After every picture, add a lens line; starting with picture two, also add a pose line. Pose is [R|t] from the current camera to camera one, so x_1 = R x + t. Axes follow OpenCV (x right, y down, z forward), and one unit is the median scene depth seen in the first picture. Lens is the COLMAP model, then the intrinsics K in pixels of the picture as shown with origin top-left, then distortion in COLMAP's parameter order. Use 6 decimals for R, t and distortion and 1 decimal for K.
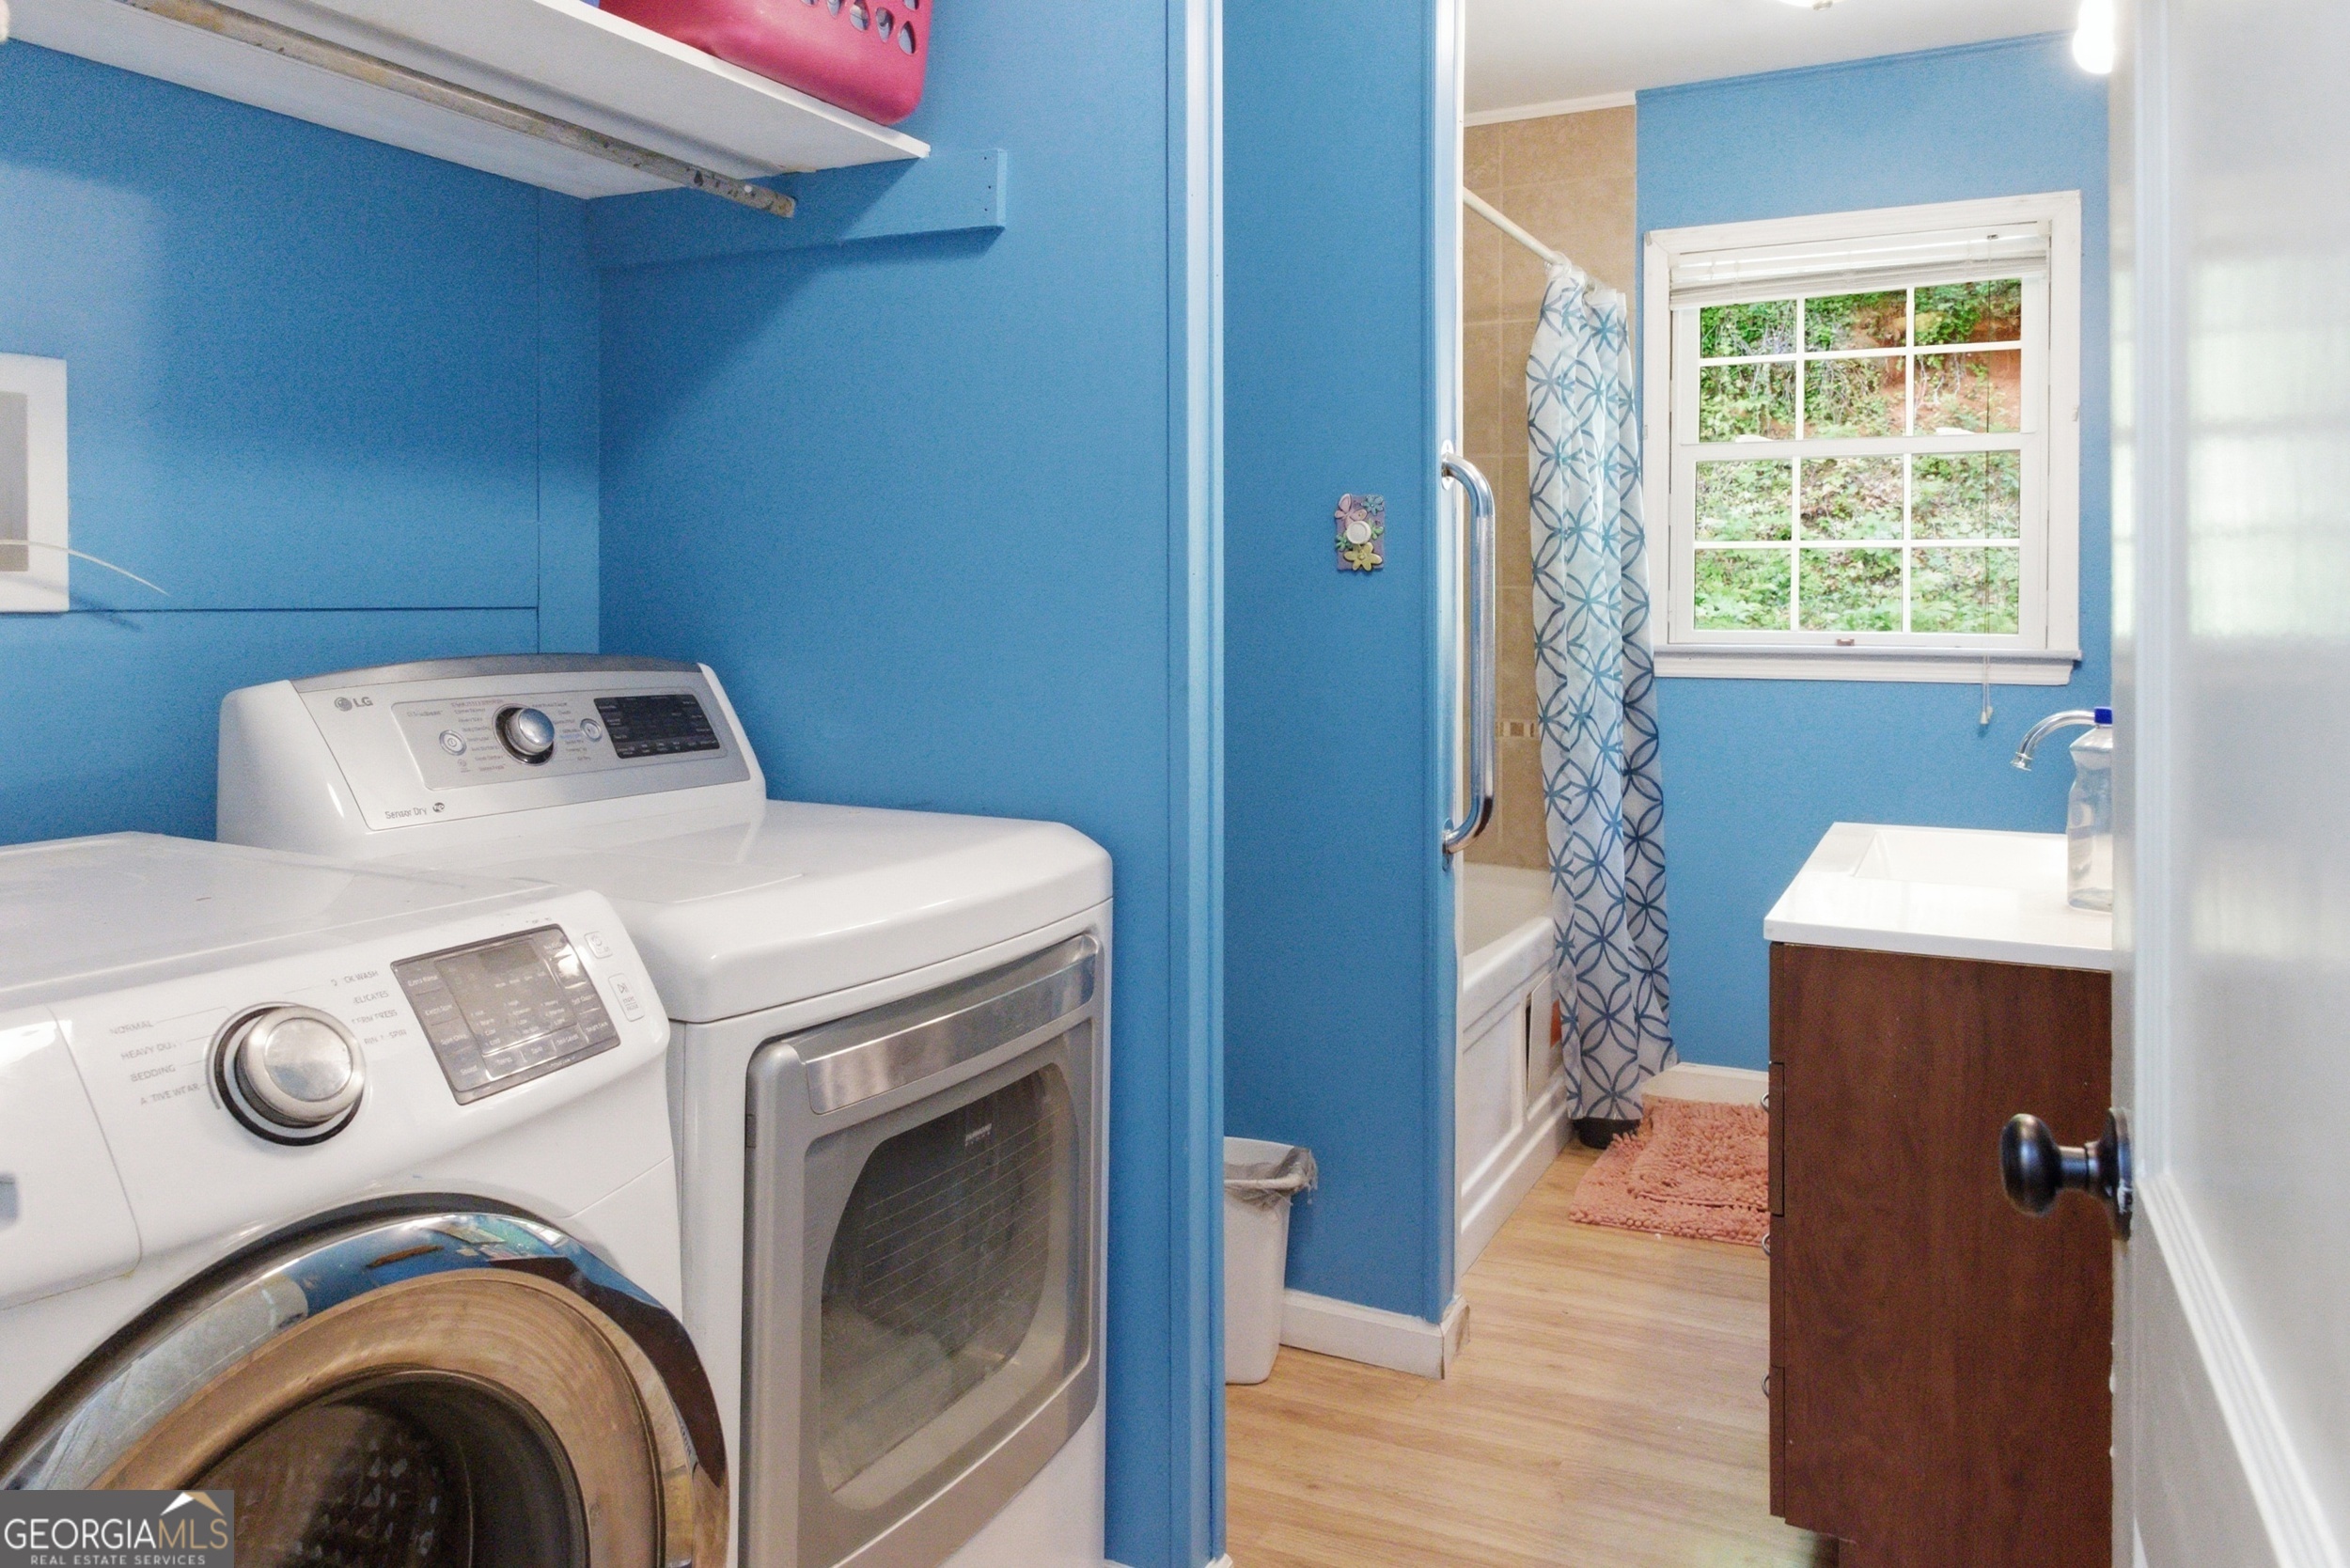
lens RADIAL K [[1659.0, 0, 1173.0], [0, 1659.0, 632.8], [0, 0, 1]] dist [0.003811, 0.000517]
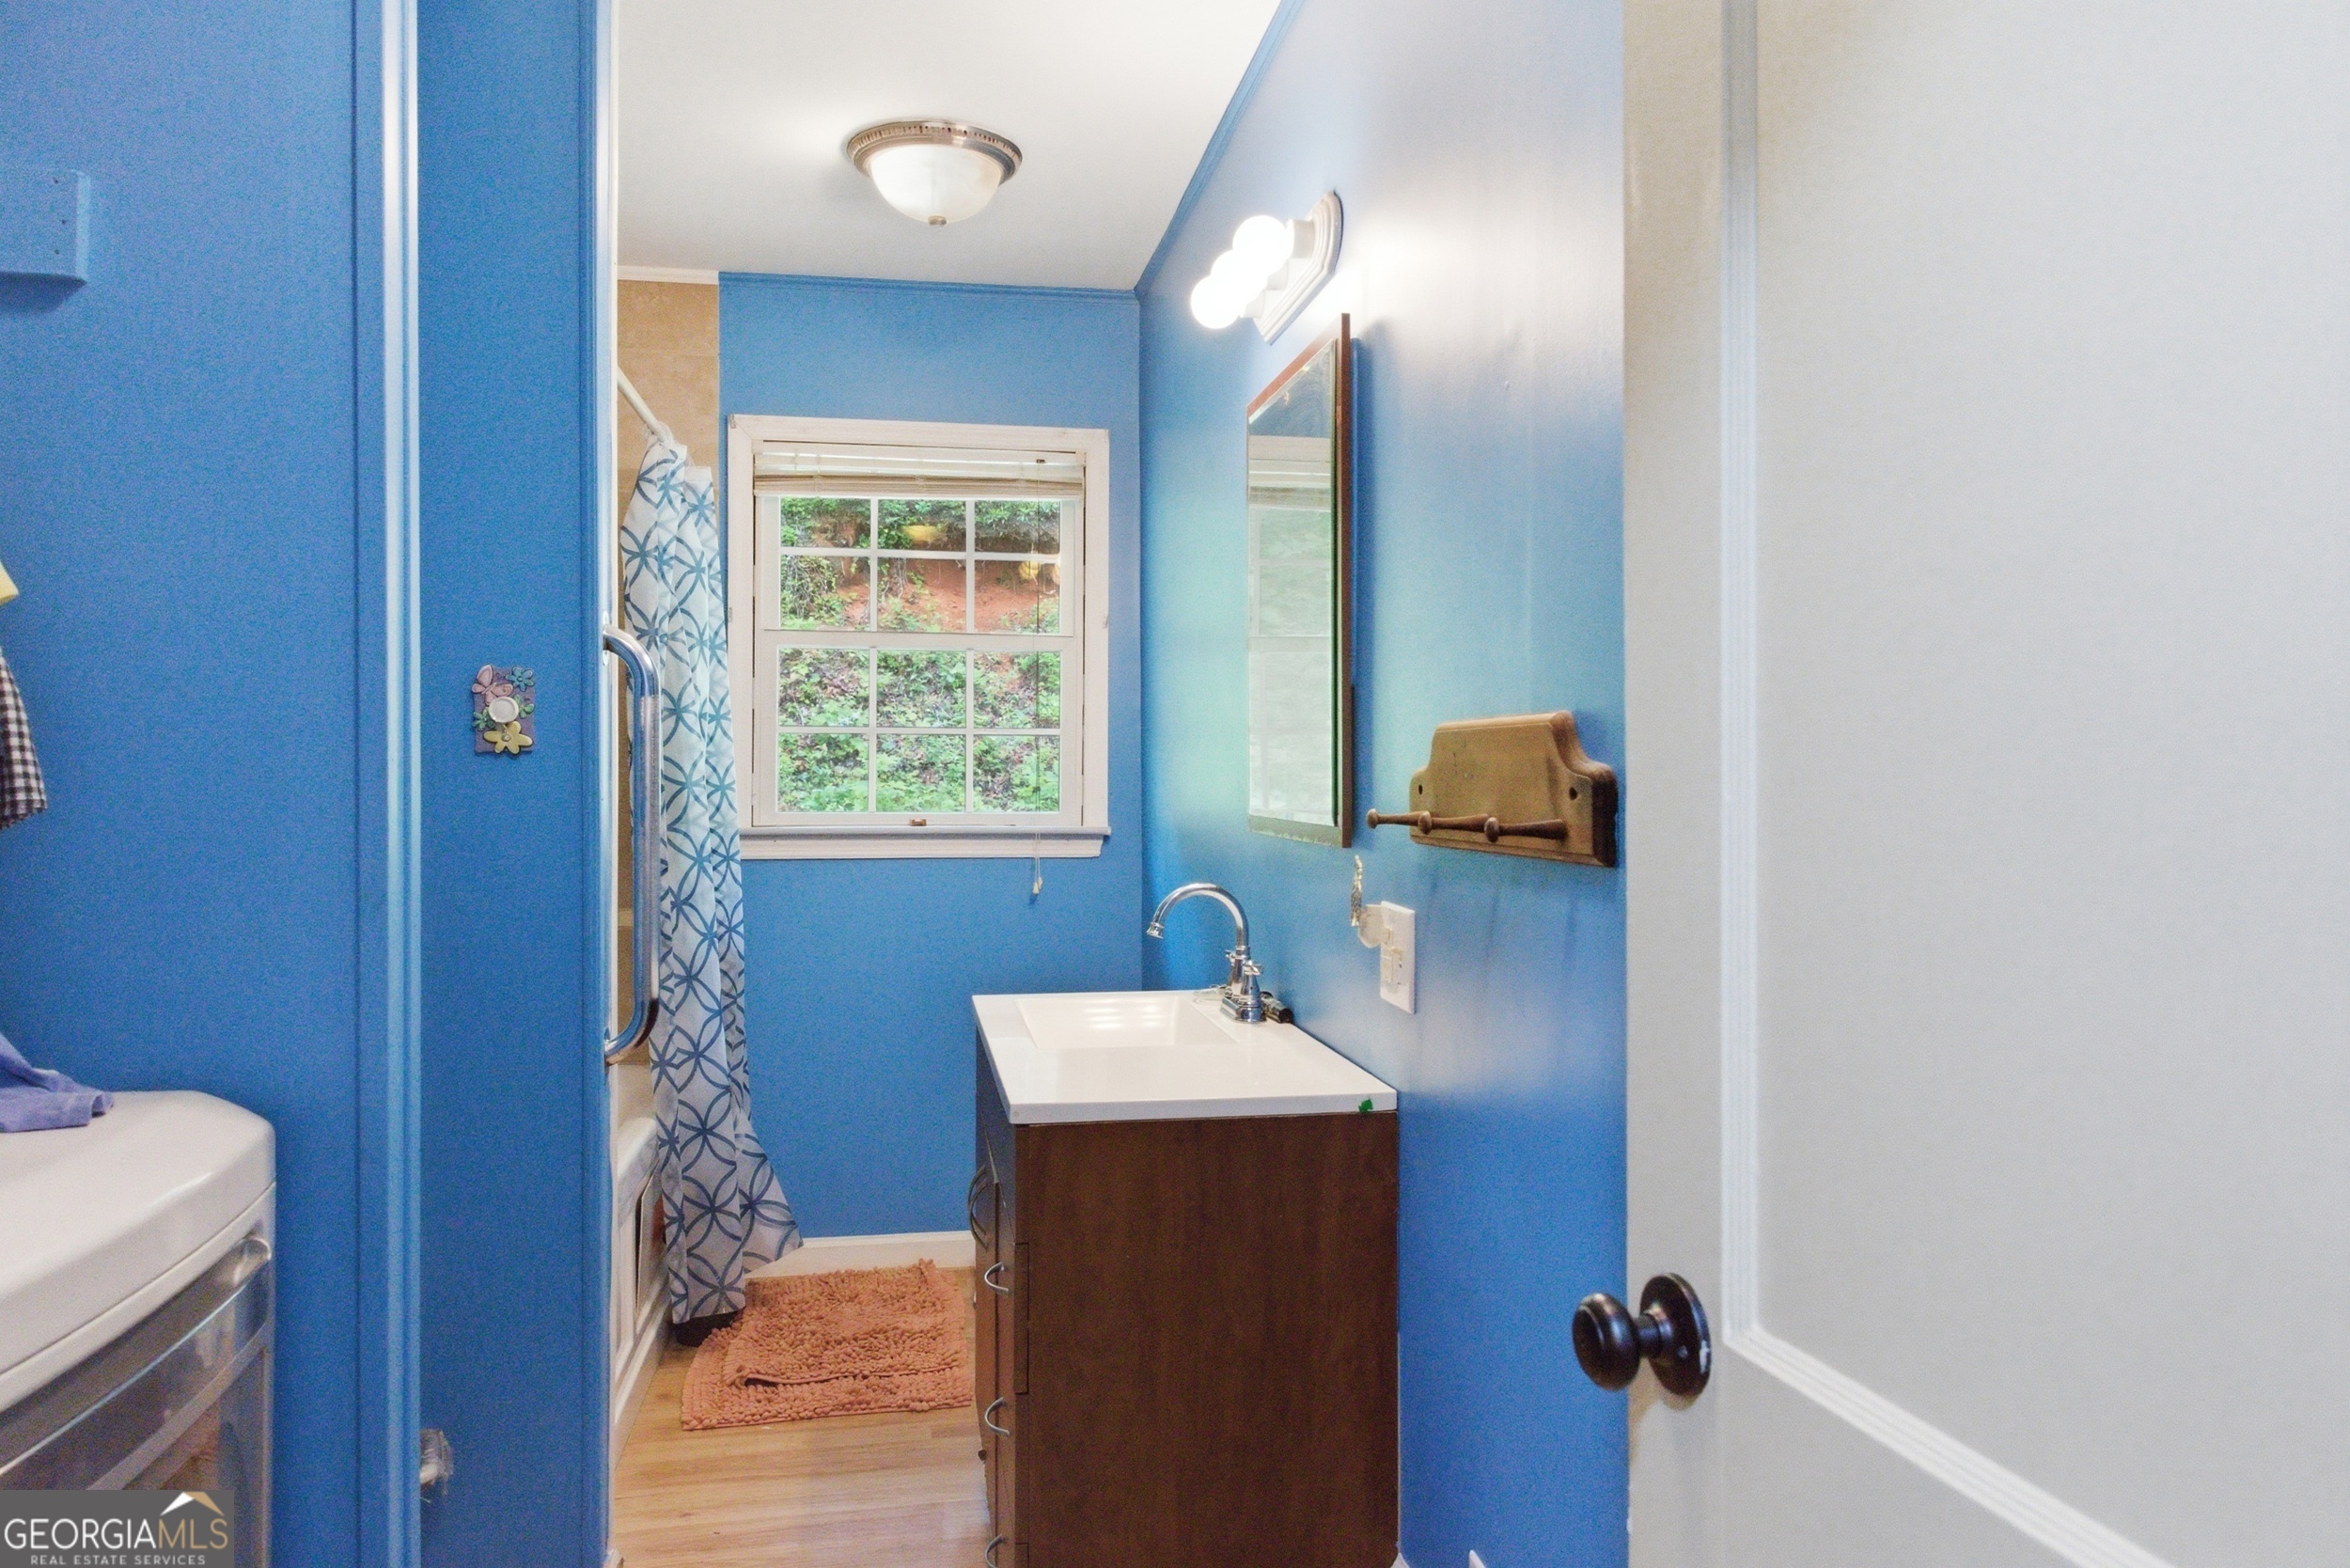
lens RADIAL K [[1579.9, 0, 1175.3], [0, 1579.9, 790.9], [0, 0, 1]] dist [0.007639, -0.006569]
pose [[0.804897, -0.004315, 0.593399, -0.068844], [0.011228, 0.999905, -0.007959, -0.004983], [-0.593309, 0.013069, 0.804869, 0.083783]]
